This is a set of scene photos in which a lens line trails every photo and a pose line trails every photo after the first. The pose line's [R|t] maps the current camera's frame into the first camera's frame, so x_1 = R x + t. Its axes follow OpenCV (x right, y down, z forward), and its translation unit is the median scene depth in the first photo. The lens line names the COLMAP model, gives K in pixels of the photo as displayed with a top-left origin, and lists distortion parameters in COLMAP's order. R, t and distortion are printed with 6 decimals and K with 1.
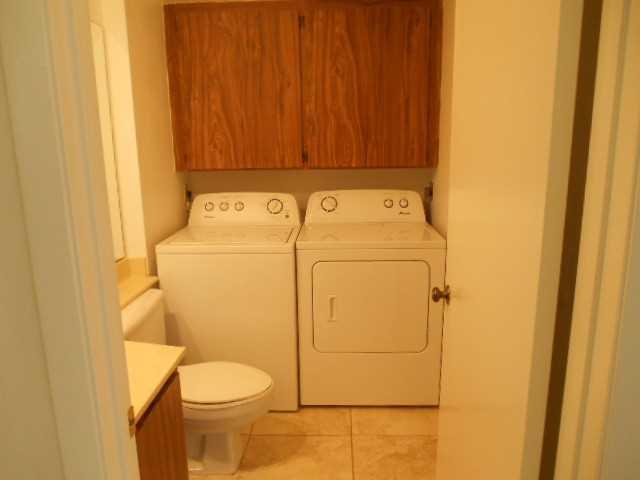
lens RADIAL K [[484.9, 0, 319.2], [0, 484.9, 238.9], [0, 0, 1]] dist [-0.048334, 0.026906]
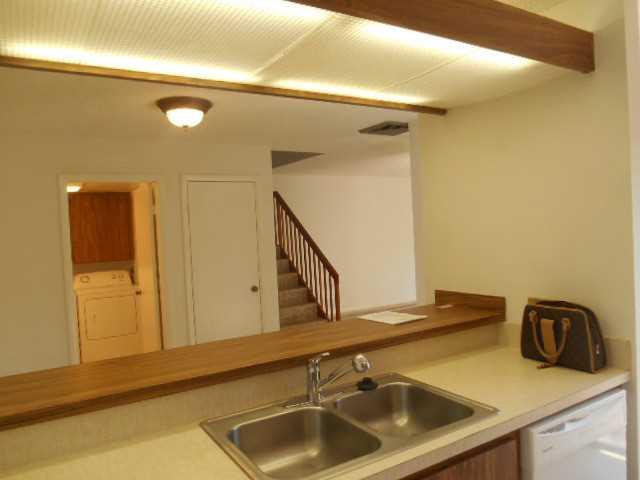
lens RADIAL K [[484.9, 0, 318.5], [0, 484.9, 239.4], [0, 0, 1]] dist [-0.048334, 0.026906]
pose [[0.839098, -0.042932, 0.542283, -0.270739], [0.126093, 0.985080, -0.117121, 0.140971], [-0.529164, 0.166654, 0.831992, -1.433554]]
